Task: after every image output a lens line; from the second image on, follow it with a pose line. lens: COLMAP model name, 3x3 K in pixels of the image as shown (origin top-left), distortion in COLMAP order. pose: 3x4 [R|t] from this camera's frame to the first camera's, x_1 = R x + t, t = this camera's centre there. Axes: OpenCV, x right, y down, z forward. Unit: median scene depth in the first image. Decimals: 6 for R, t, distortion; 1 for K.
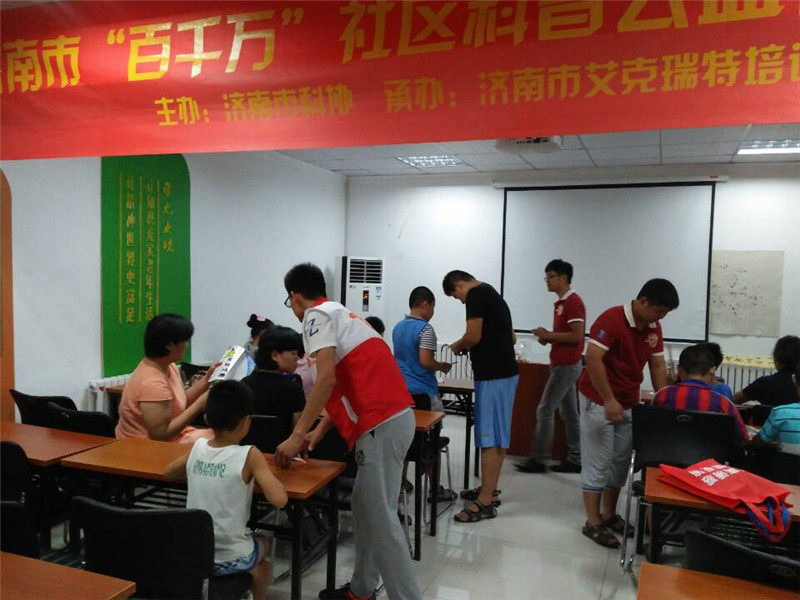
lens RADIAL K [[648.4, 0, 404.6], [0, 648.4, 301.1], [0, 0, 1]] dist [0.077596, -0.094909]
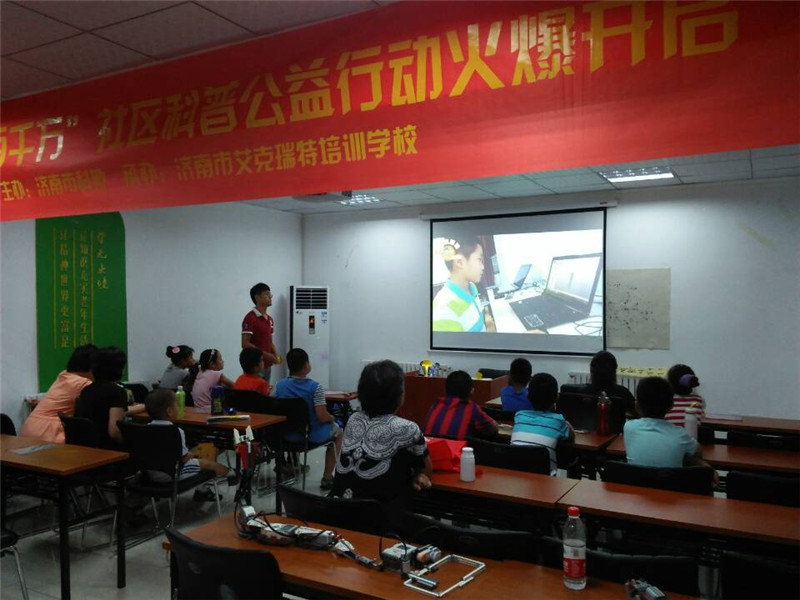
lens RADIAL K [[648.4, 0, 407.1], [0, 648.4, 308.2], [0, 0, 1]] dist [0.077596, -0.094909]
pose [[0.991508, -0.028358, -0.126913, 0.646460], [0.025286, 0.999348, -0.025754, 0.010917], [0.127561, 0.022326, 0.991579, -0.248758]]
